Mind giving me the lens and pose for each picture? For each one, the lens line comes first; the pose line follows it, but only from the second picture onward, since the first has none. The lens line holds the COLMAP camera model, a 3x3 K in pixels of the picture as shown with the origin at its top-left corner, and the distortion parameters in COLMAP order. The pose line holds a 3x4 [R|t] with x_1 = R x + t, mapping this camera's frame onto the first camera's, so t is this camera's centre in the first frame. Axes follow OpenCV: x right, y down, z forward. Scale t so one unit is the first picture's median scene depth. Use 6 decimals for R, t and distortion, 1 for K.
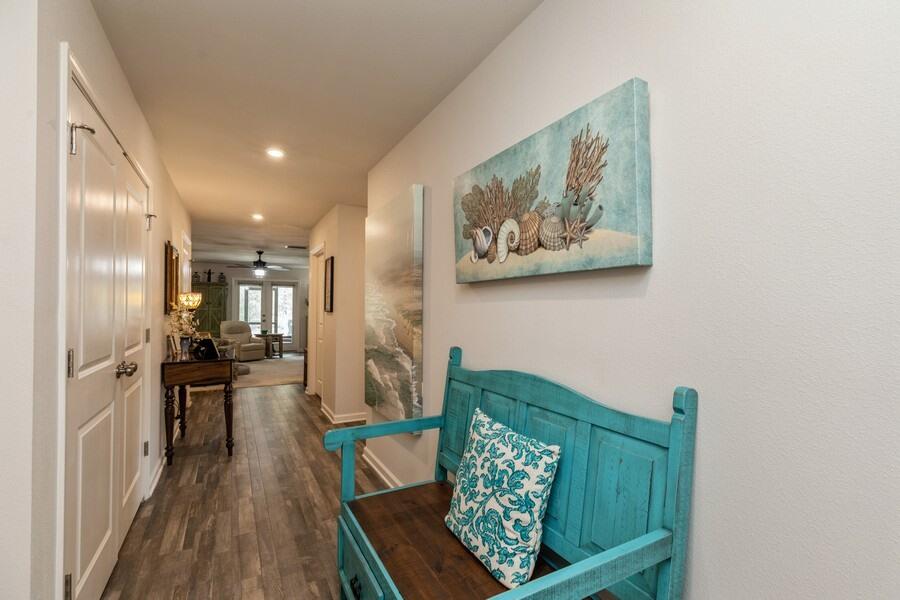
lens RADIAL K [[405.5, 0, 451.0], [0, 405.5, 306.1], [0, 0, 1]] dist [0.001646, 0.000598]
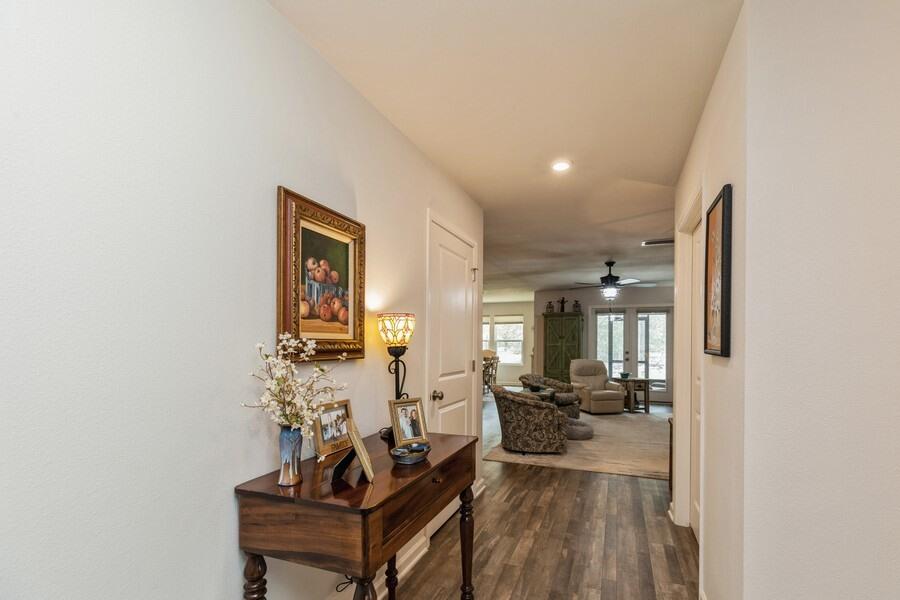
lens RADIAL K [[405.5, 0, 469.6], [0, 405.5, 342.8], [0, 0, 1]] dist [0.001646, 0.000598]
pose [[0.657743, -0.006535, -0.753214, -0.089851], [0.011226, 0.999936, 0.001128, 0.000675], [0.753159, -0.009198, 0.657775, 0.307831]]
